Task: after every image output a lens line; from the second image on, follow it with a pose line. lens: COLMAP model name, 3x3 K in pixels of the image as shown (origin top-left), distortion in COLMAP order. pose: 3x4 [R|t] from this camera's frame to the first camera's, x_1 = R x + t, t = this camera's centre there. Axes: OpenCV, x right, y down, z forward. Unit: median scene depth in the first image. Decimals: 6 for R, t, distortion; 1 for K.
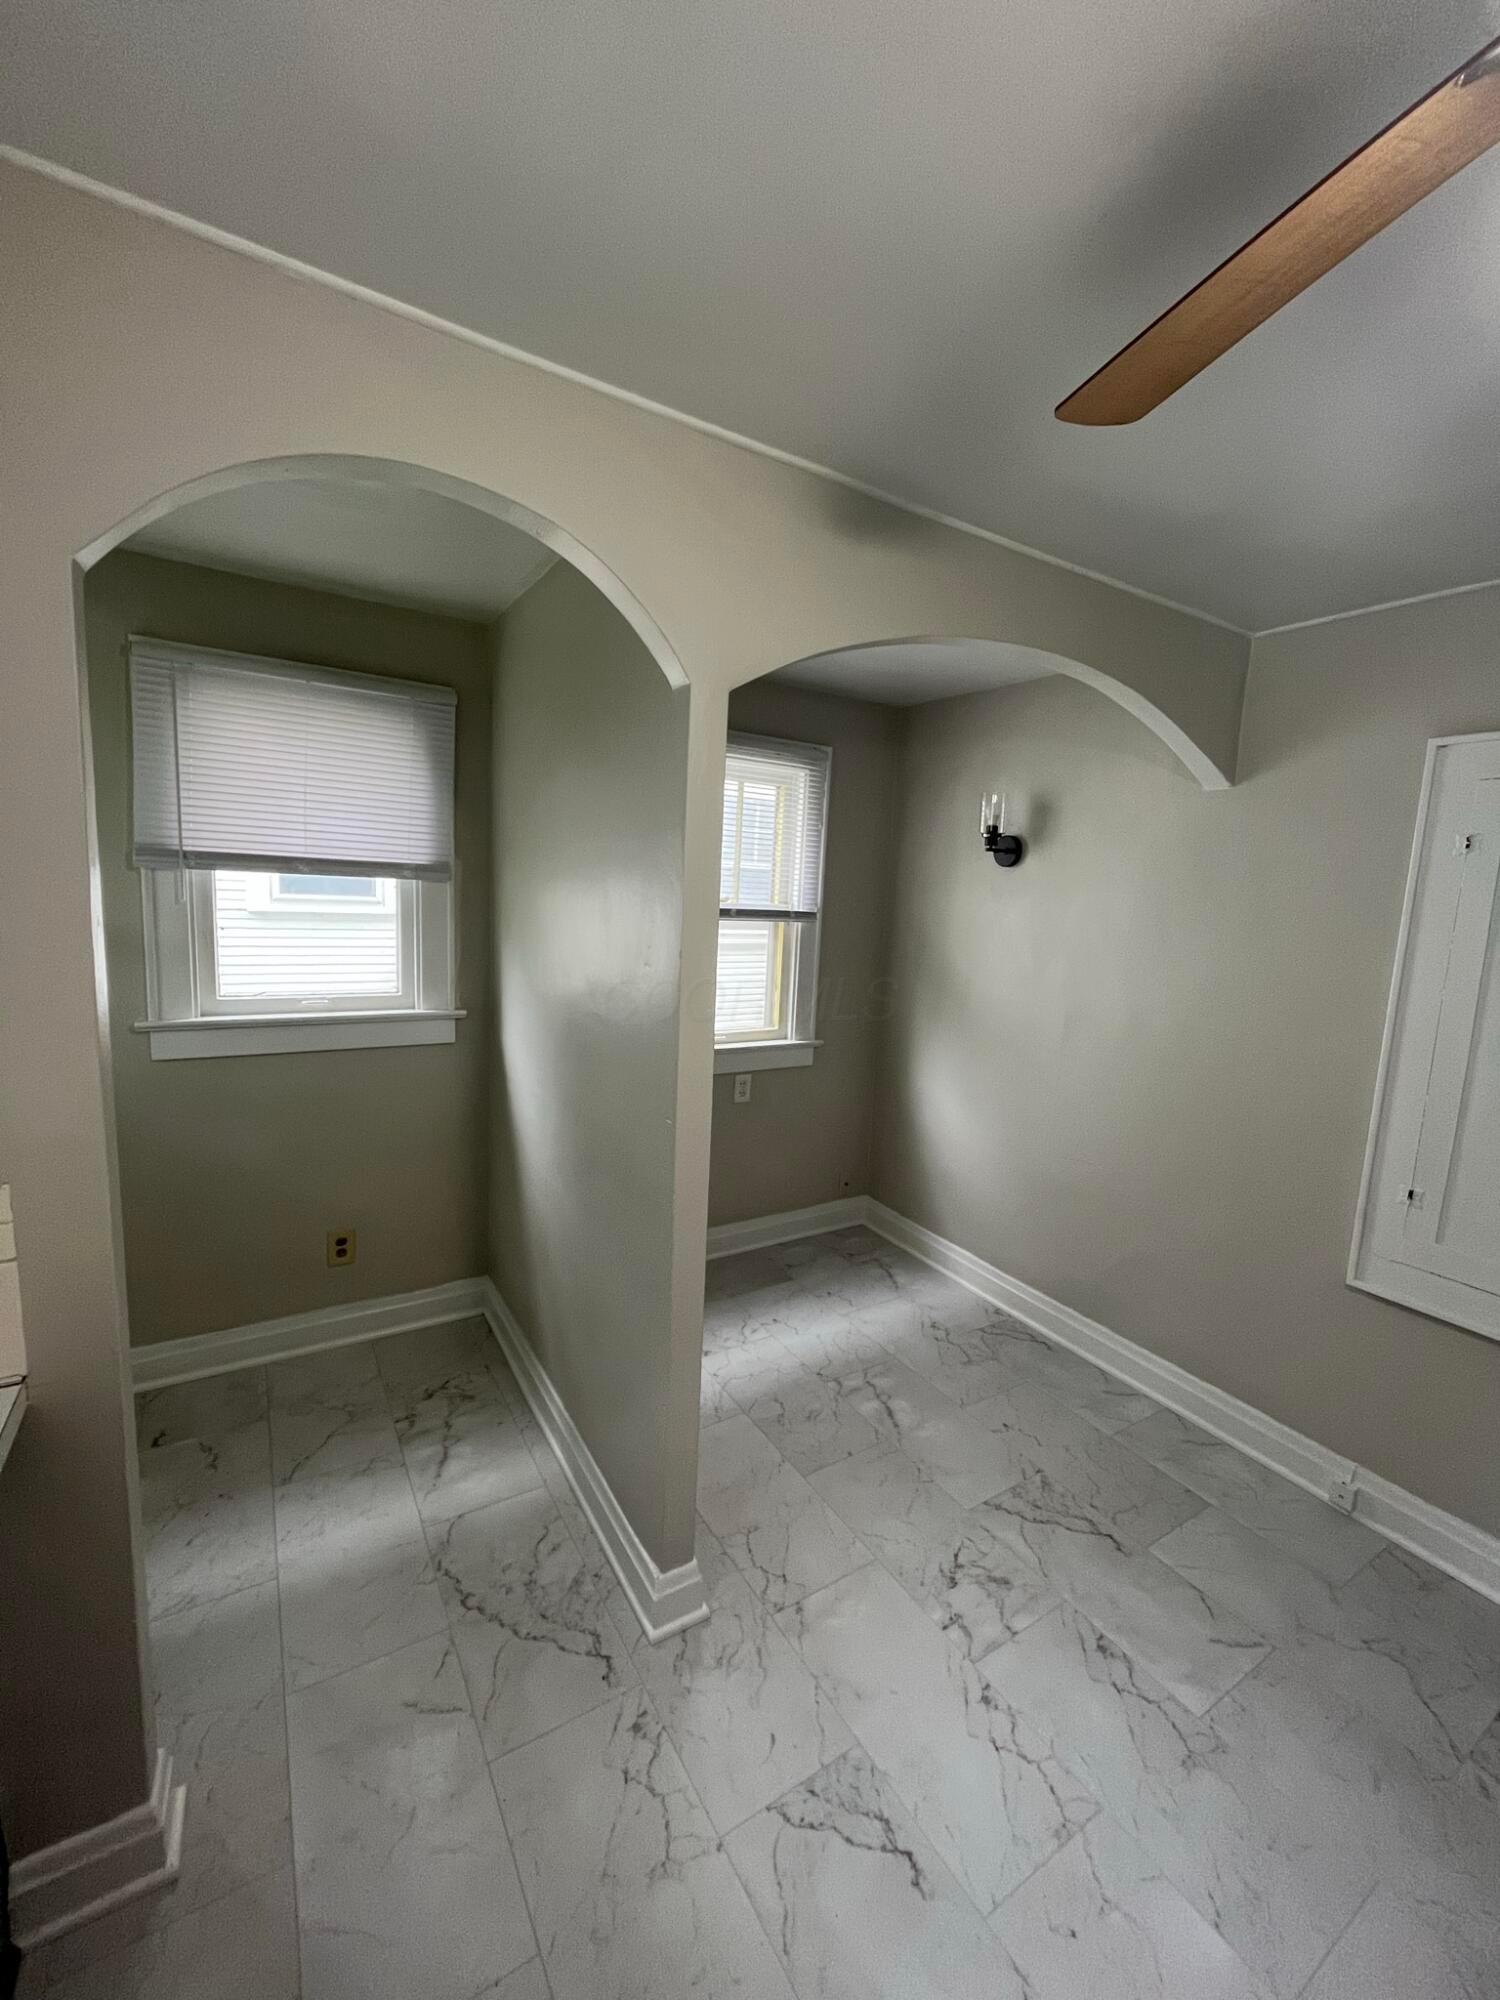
lens RADIAL K [[808.9, 0, 752.8], [0, 808.9, 997.0], [0, 0, 1]] dist [-0.005625, 0.000259]
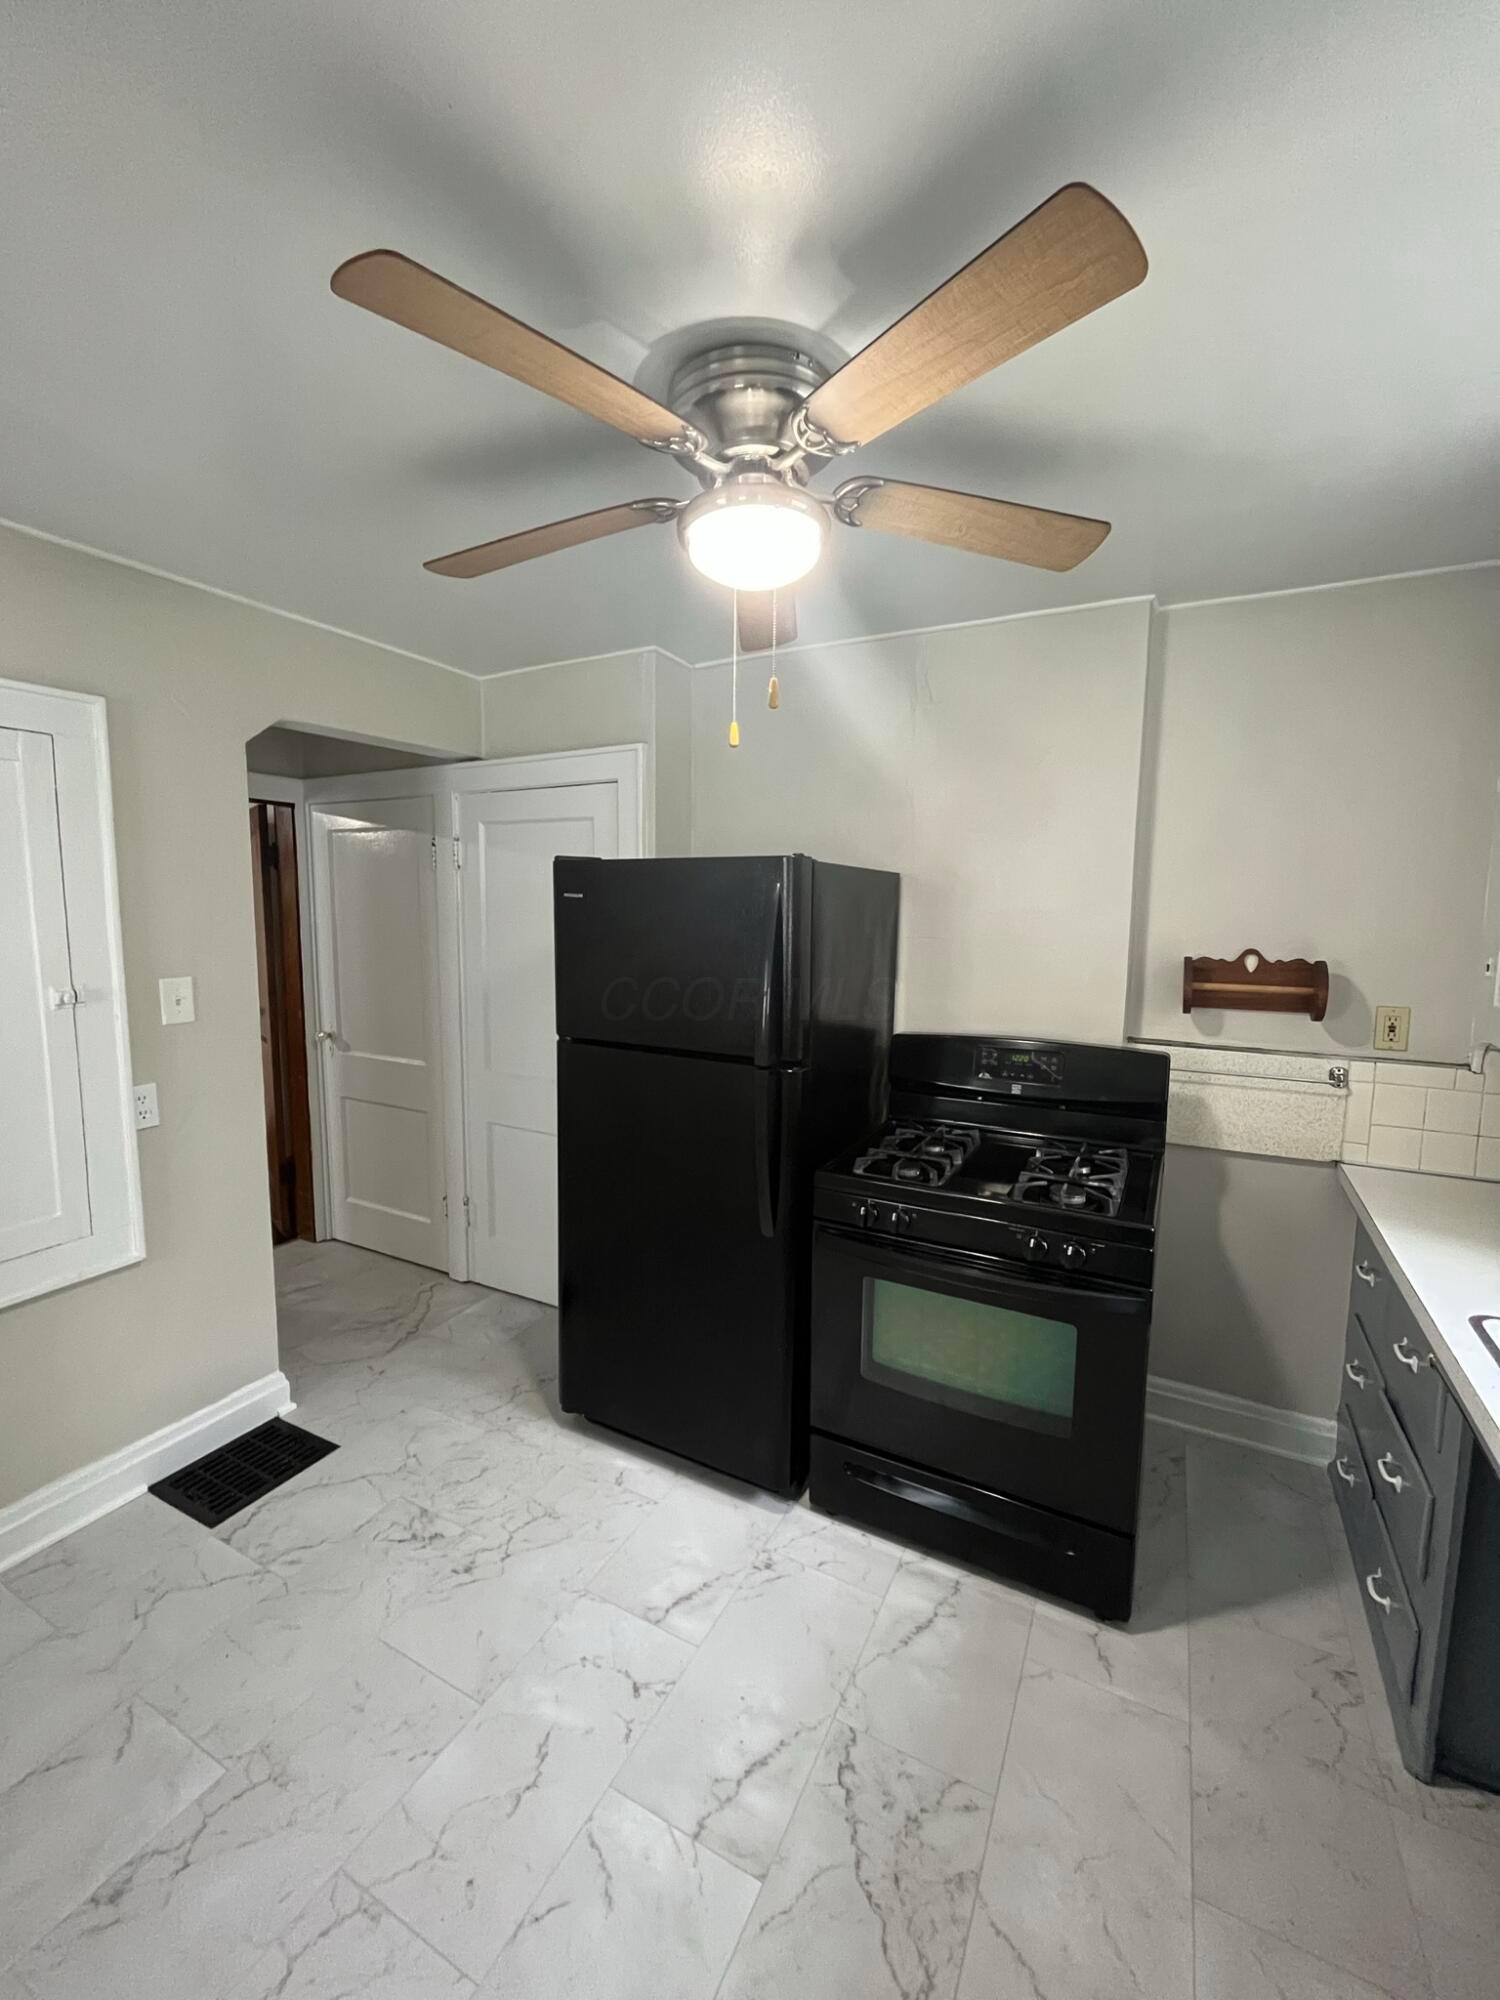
lens RADIAL K [[808.9, 0, 752.4], [0, 808.9, 994.8], [0, 0, 1]] dist [-0.005625, 0.000259]
pose [[-0.505368, -0.147070, 0.850279, -0.400016], [0.085124, 0.972066, 0.218729, -0.101121], [-0.858695, 0.182918, -0.478732, 0.805016]]
